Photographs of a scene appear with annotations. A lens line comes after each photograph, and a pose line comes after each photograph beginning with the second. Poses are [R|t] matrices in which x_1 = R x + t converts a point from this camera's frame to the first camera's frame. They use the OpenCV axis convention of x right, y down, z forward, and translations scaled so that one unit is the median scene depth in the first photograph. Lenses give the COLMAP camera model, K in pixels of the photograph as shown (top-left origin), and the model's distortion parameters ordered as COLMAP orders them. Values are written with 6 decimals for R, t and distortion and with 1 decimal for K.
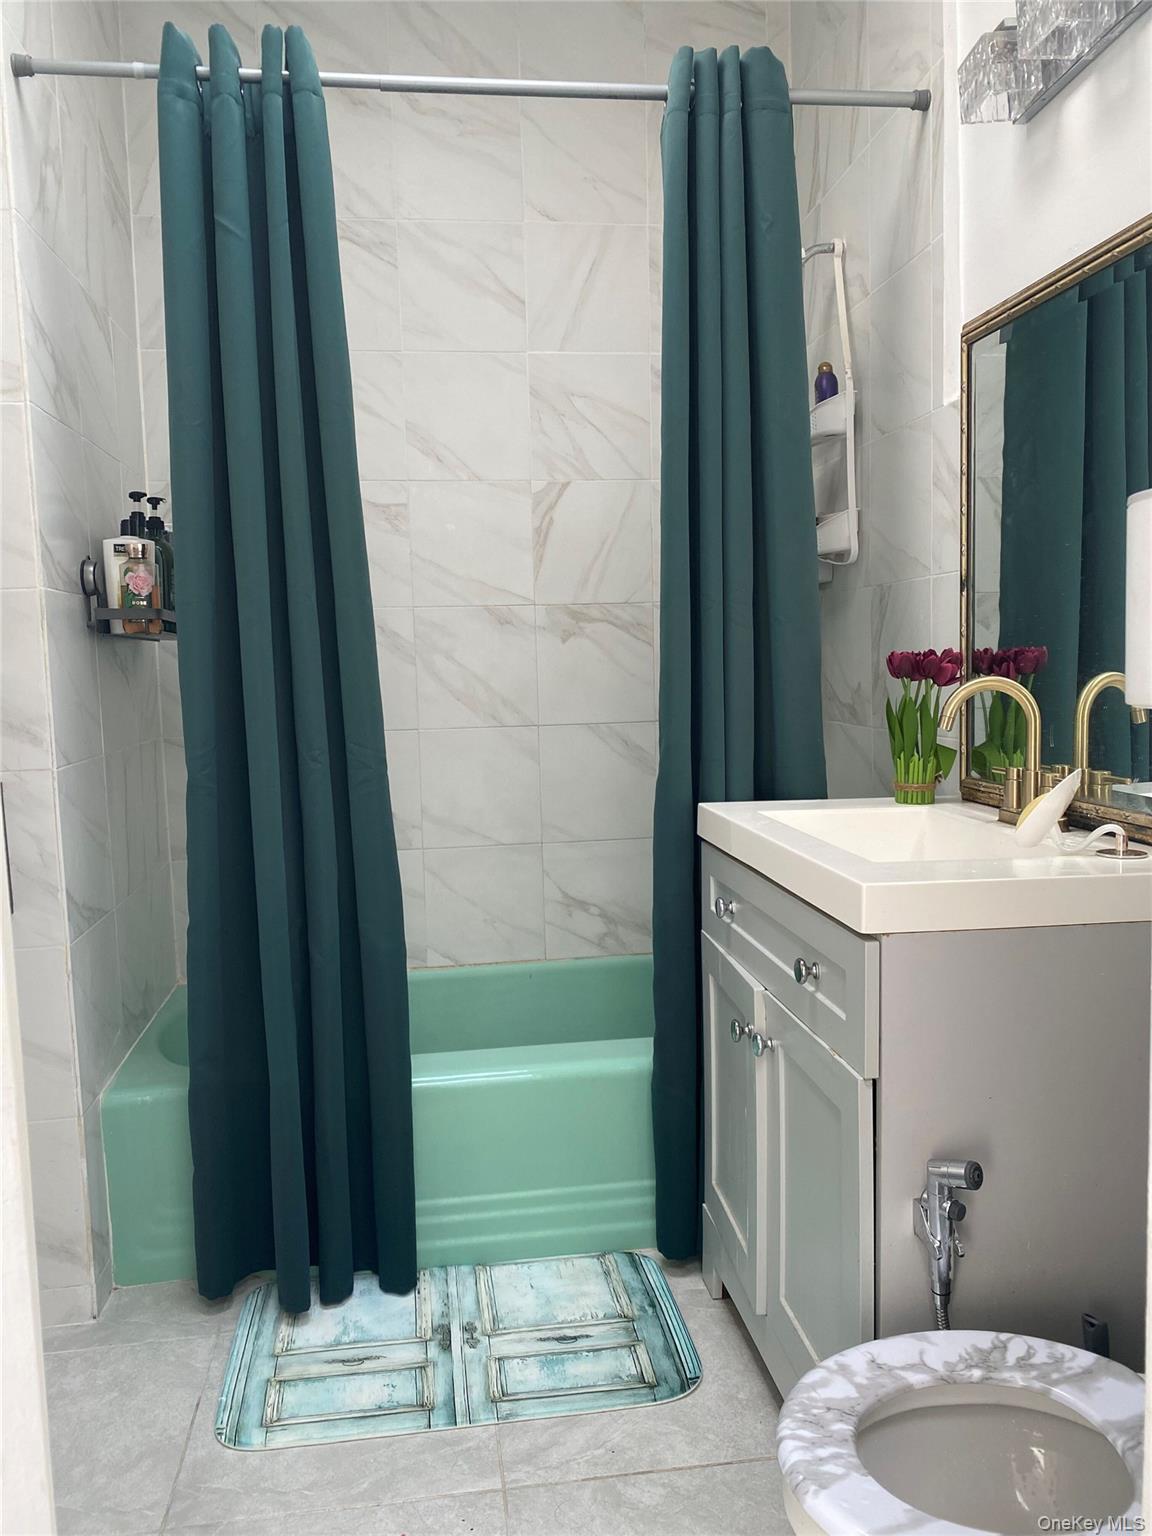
lens RADIAL K [[1140.7, 0, 598.4], [0, 1140.7, 788.6], [0, 0, 1]] dist [-0.001947, -0.005667]
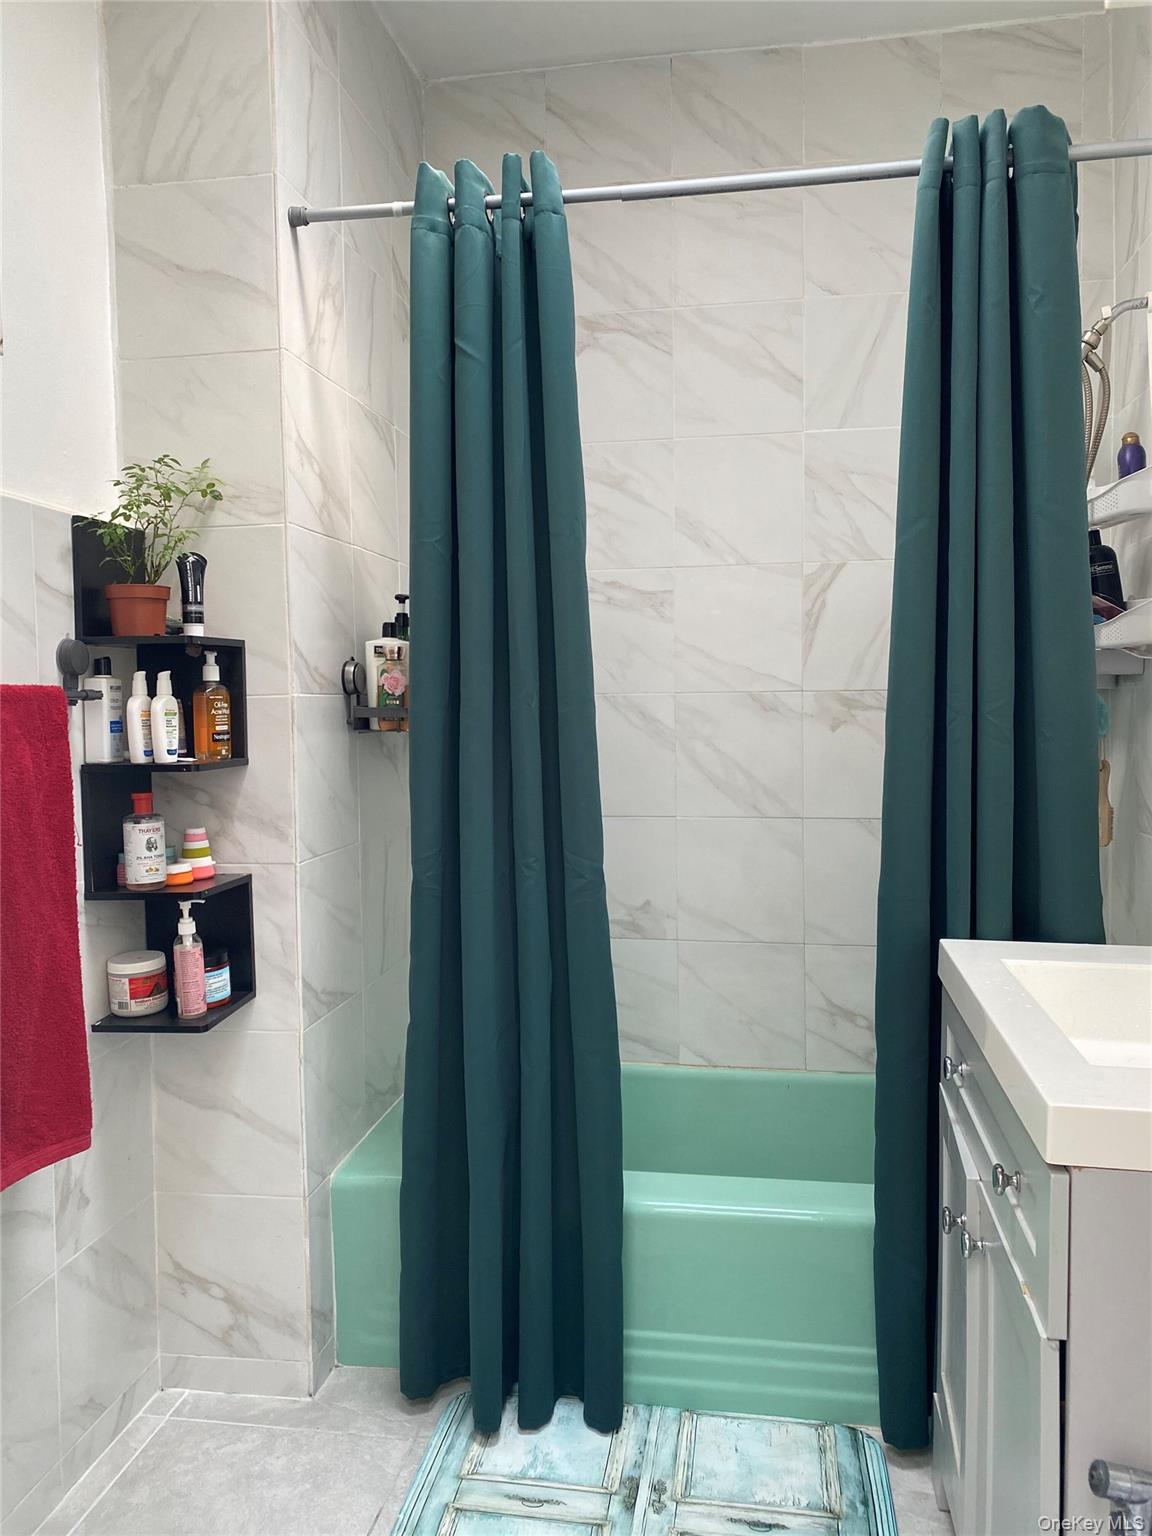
lens RADIAL K [[1161.3, 0, 596.2], [0, 1161.3, 776.6], [0, 0, 1]] dist [0.003790, -0.002613]
pose [[0.955678, 0.034942, -0.292332, 0.092071], [-0.049257, 0.997913, -0.041752, -0.061596], [0.290263, 0.054301, 0.955405, 0.046247]]
